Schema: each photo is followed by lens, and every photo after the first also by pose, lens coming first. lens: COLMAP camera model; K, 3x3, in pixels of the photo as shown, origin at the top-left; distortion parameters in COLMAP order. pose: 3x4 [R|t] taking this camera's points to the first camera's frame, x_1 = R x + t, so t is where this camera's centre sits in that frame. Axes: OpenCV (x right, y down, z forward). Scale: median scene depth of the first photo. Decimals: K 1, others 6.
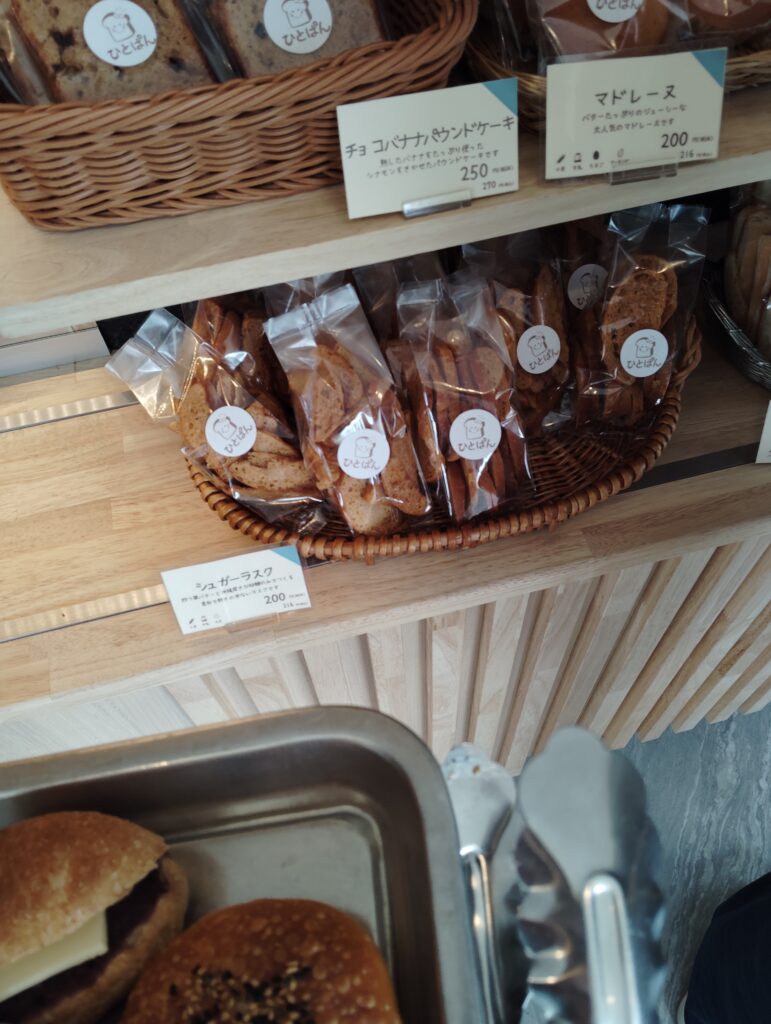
lens RADIAL K [[807.5, 0, 385.1], [0, 807.5, 507.2], [0, 0, 1]] dist [0.067217, -0.133804]
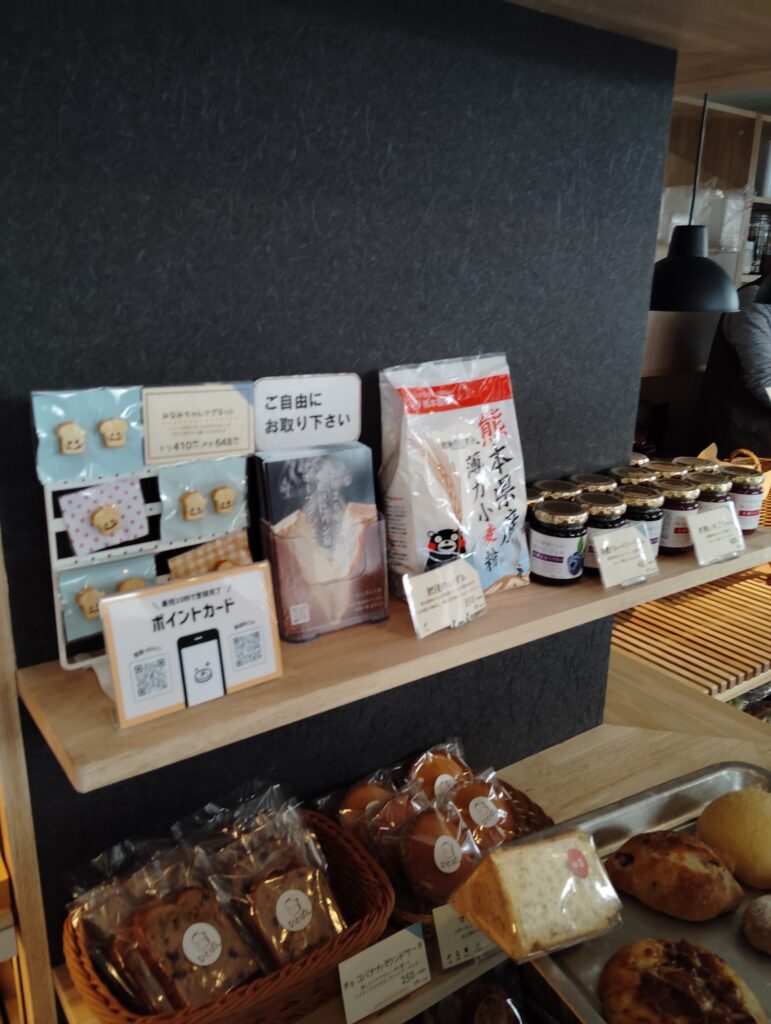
lens RADIAL K [[807.5, 0, 381.1], [0, 807.5, 519.6], [0, 0, 1]] dist [0.067217, -0.133804]
pose [[0.927520, -0.034315, 0.372196, -0.539833], [0.278661, 0.727139, -0.627389, -0.052921], [-0.249110, 0.685632, 0.683998, -0.807510]]
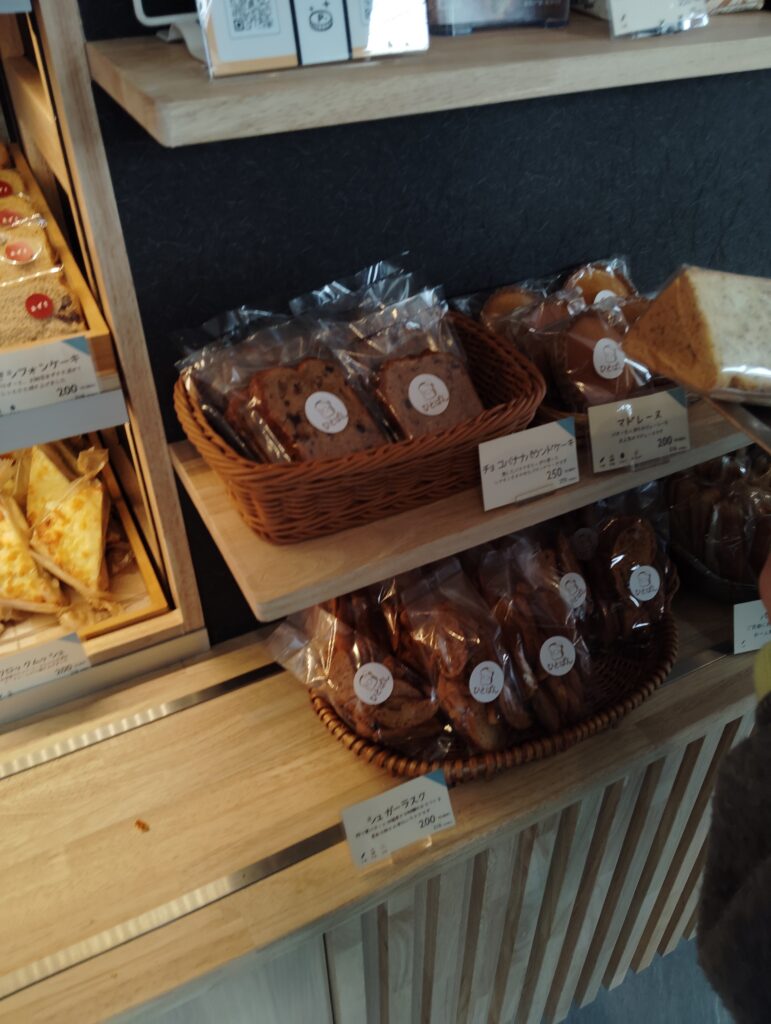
lens RADIAL K [[807.5, 0, 383.6], [0, 807.5, 513.0], [0, 0, 1]] dist [0.067217, -0.133804]
pose [[0.971516, -0.113722, 0.207902, -0.516899], [0.178513, 0.928201, -0.326459, 0.093162], [-0.155850, 0.354273, 0.922064, -0.317085]]
